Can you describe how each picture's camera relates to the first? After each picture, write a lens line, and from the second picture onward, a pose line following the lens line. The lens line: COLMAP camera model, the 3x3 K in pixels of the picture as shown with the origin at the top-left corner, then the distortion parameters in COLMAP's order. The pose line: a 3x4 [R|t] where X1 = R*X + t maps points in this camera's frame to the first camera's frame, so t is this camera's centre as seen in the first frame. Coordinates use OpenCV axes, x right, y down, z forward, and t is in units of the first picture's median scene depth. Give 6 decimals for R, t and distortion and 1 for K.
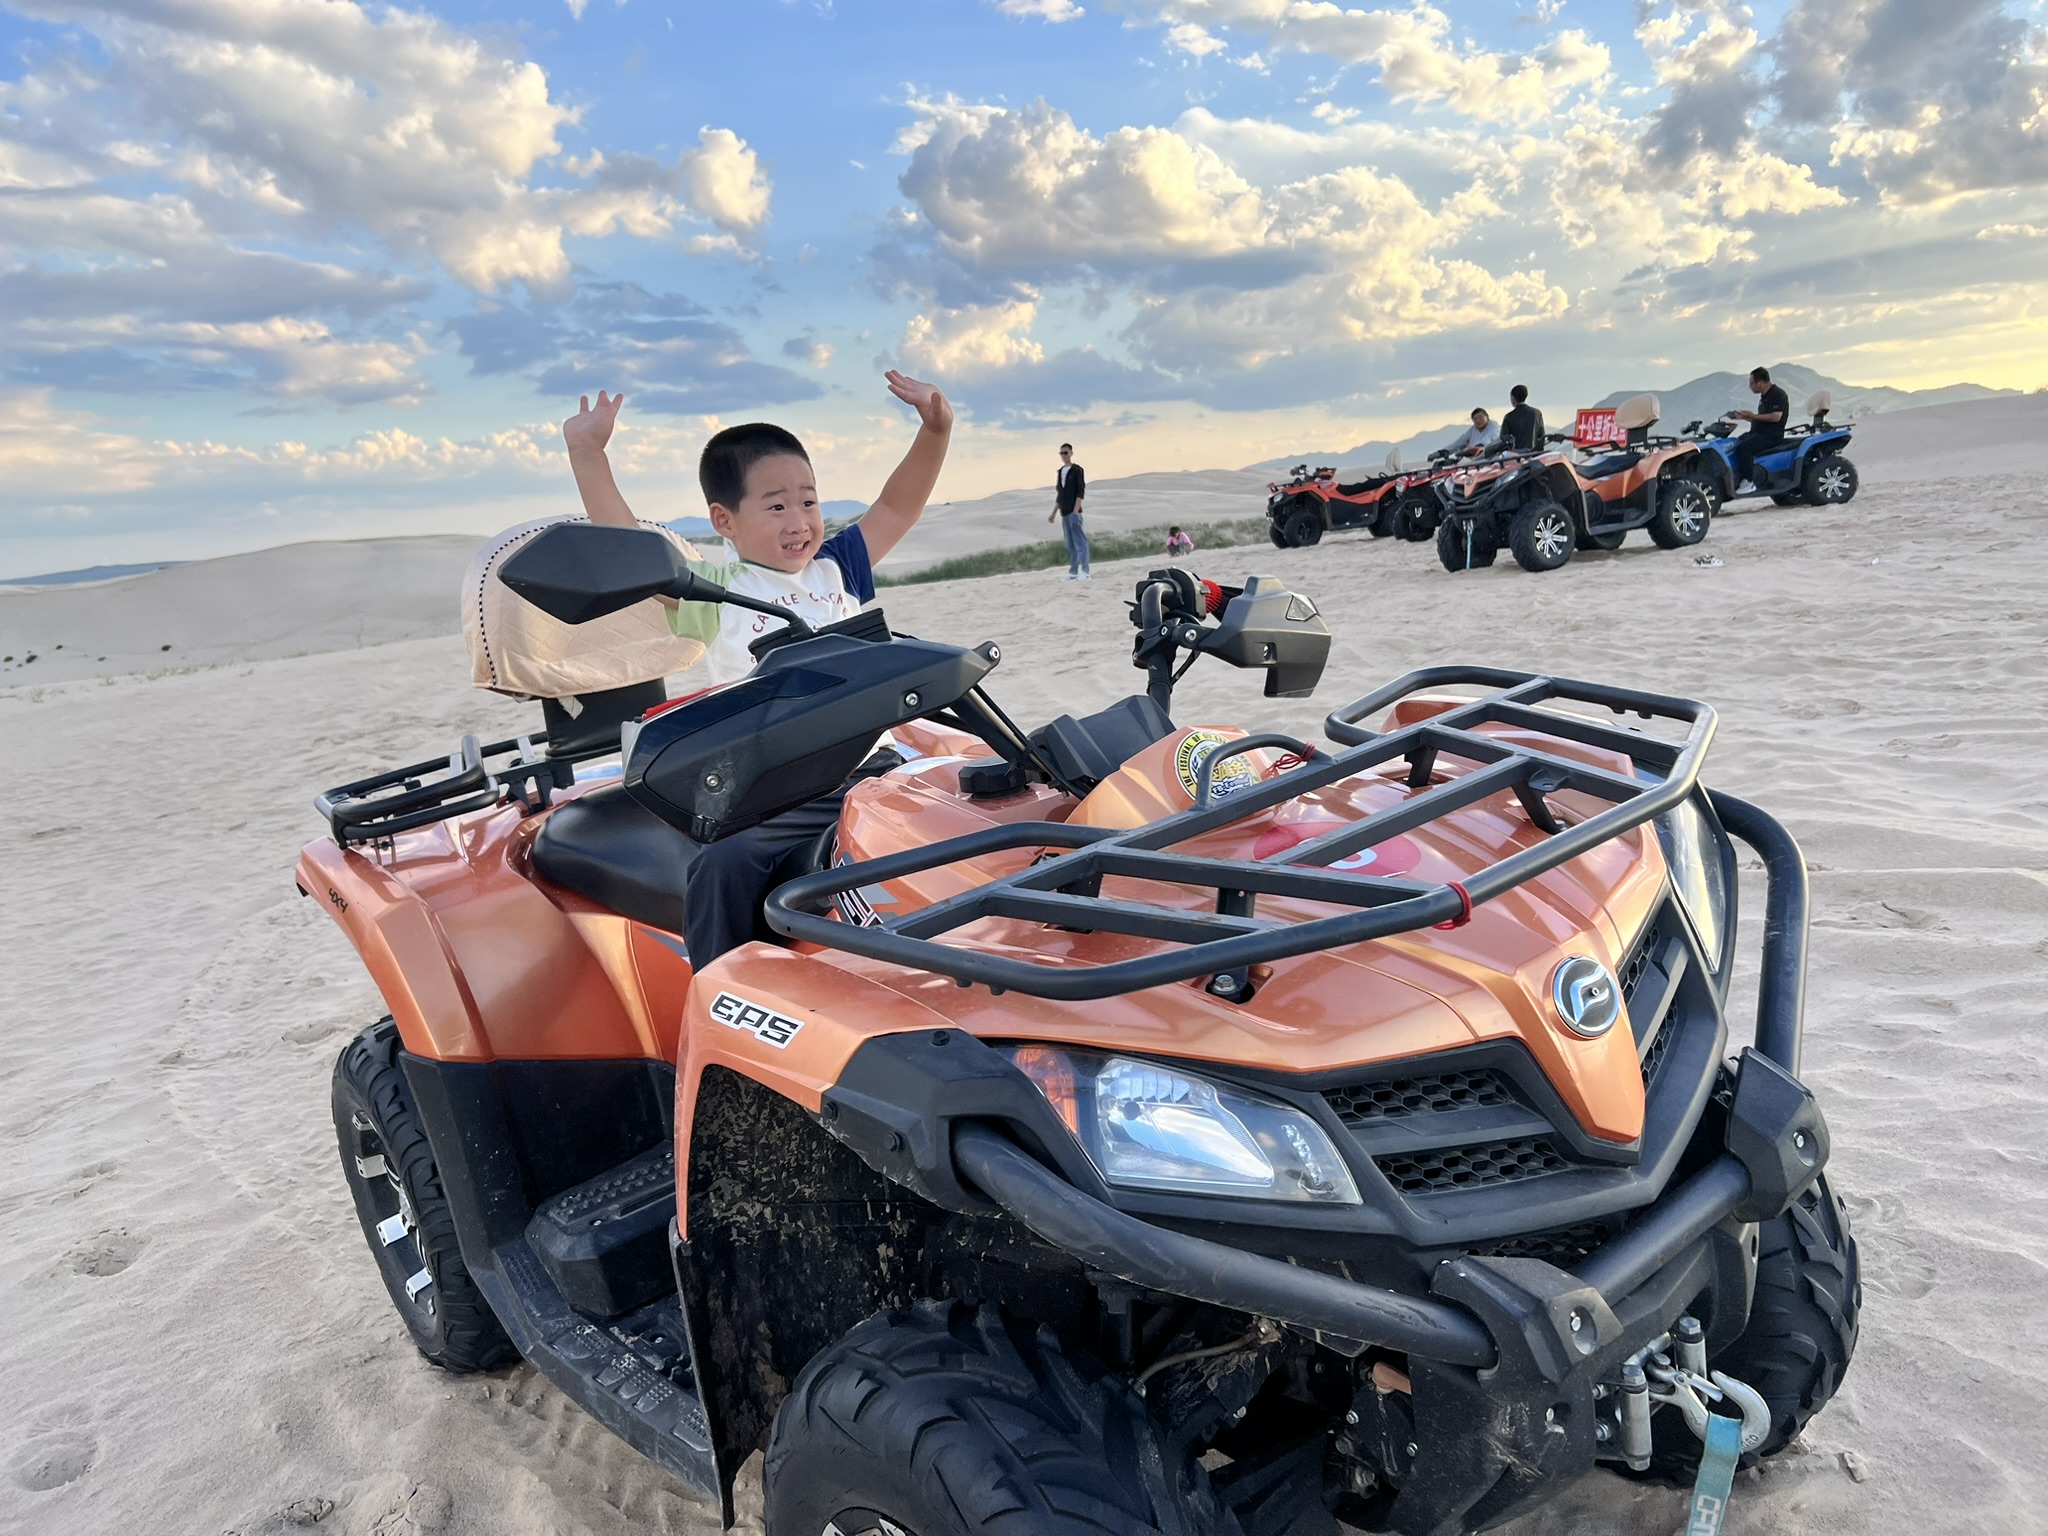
lens RADIAL K [[1550.1, 0, 1023.6], [0, 1550.1, 776.6], [0, 0, 1]] dist [0.064903, -0.068365]
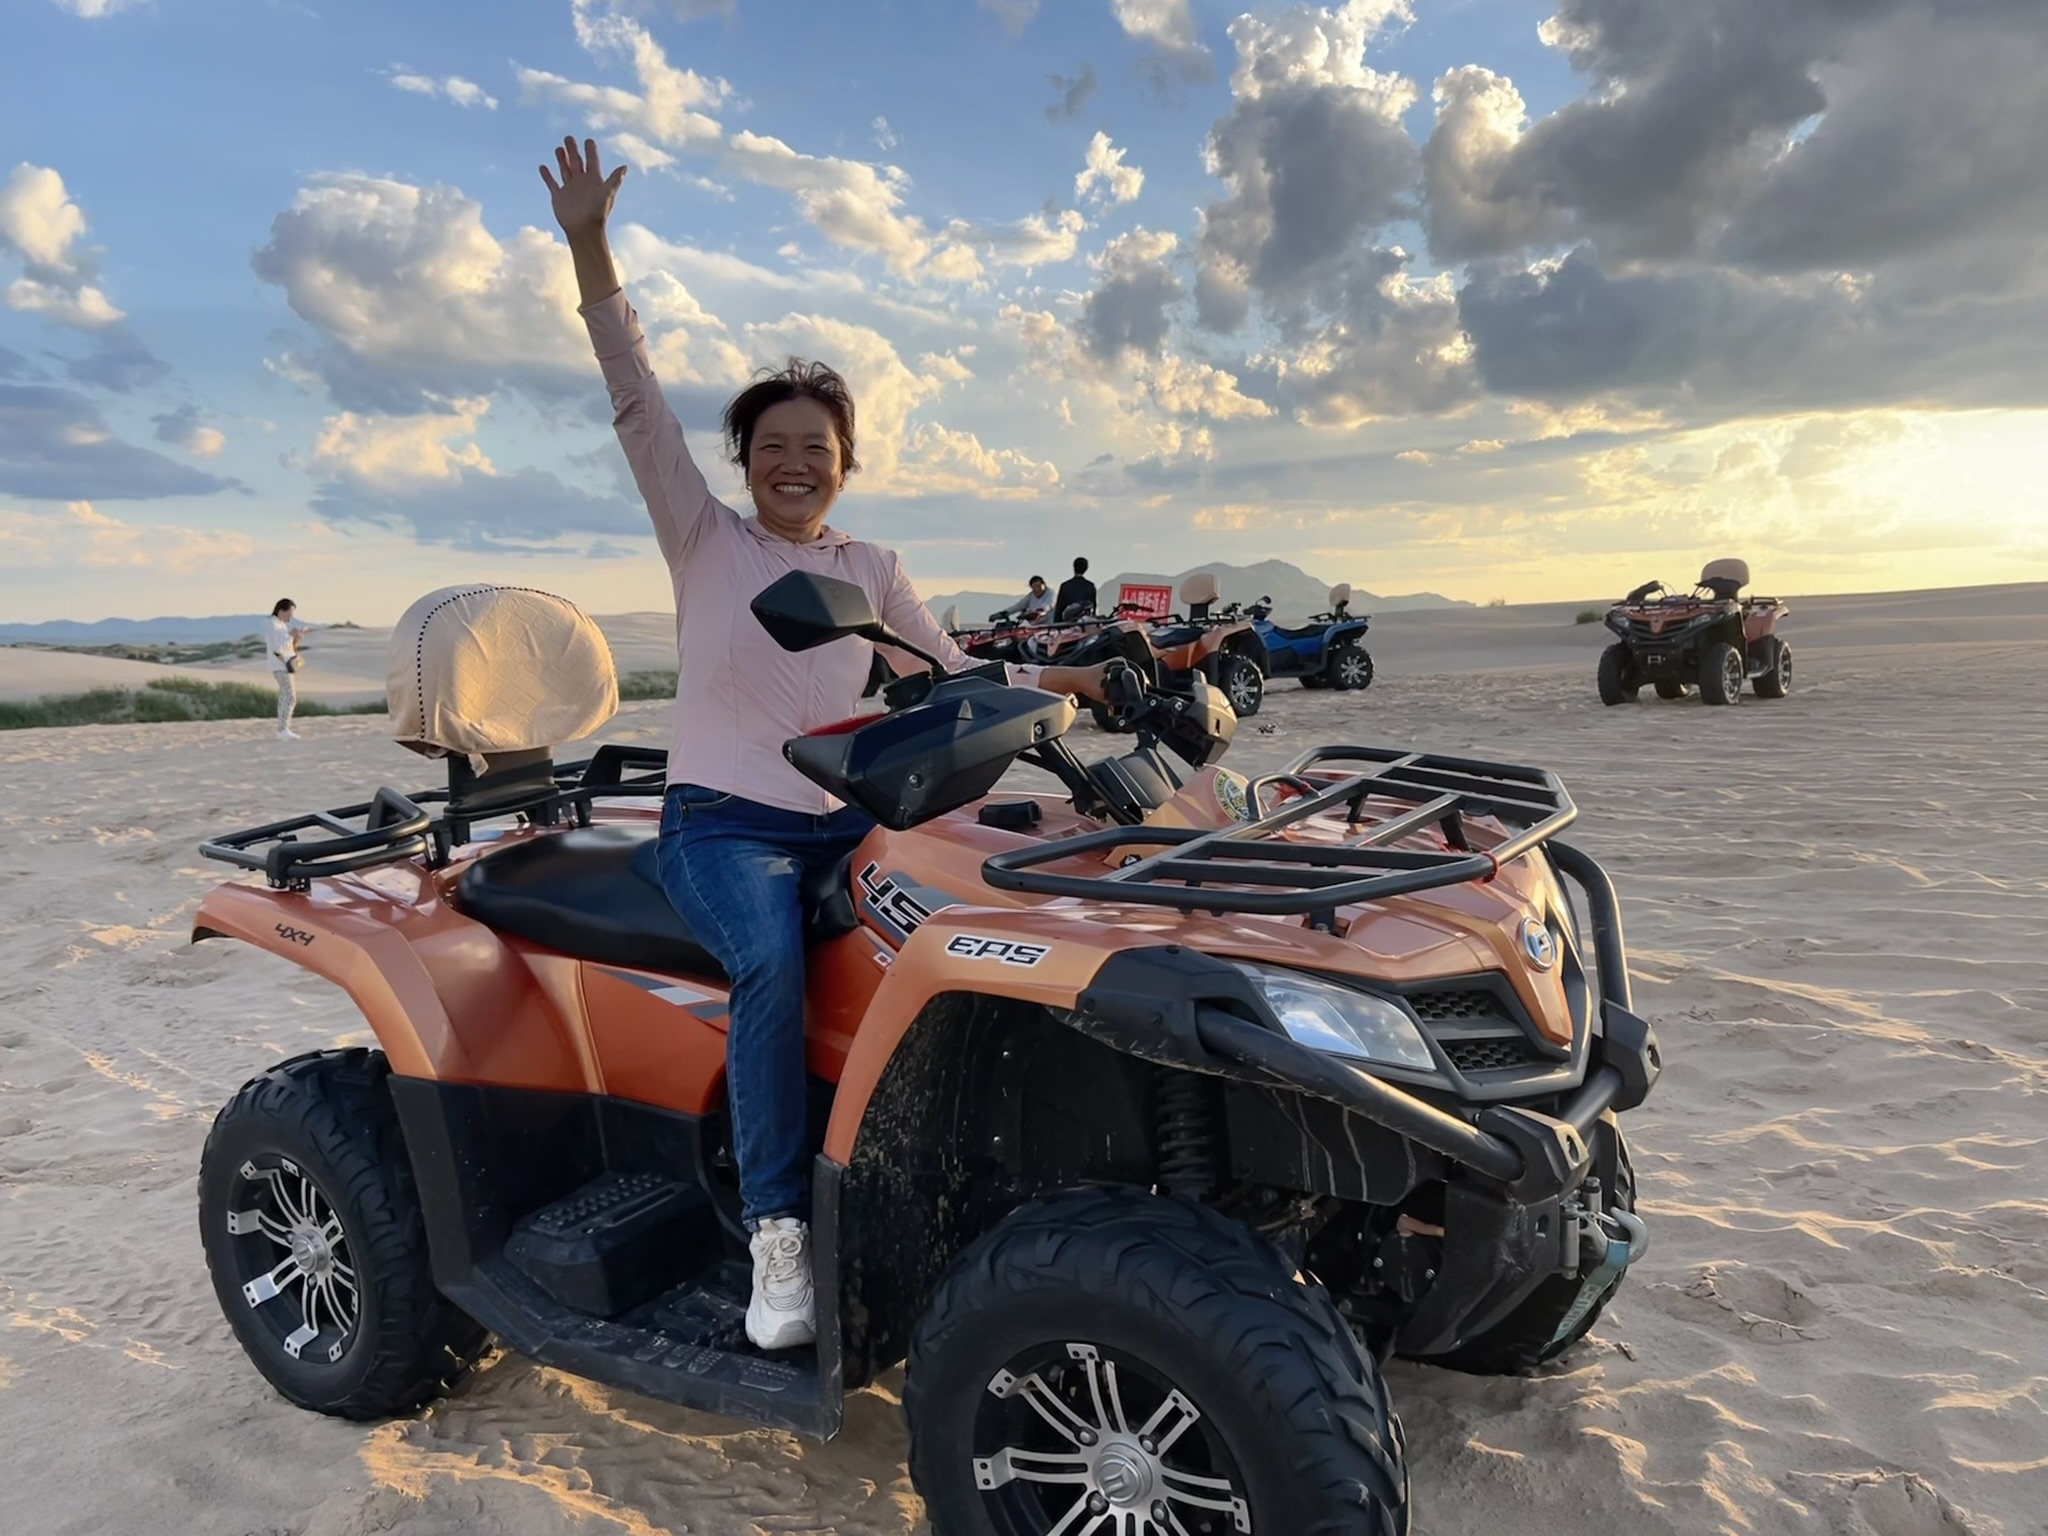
lens RADIAL K [[1734.3, 0, 1024.0], [0, 1734.3, 768.0], [0, 0, 1]] dist [0.180158, -0.422396]
pose [[0.949052, 0.048170, 0.311416, -0.361985], [-0.013050, 0.993408, -0.113891, 0.098941], [-0.314849, 0.104024, 0.943424, -0.247935]]
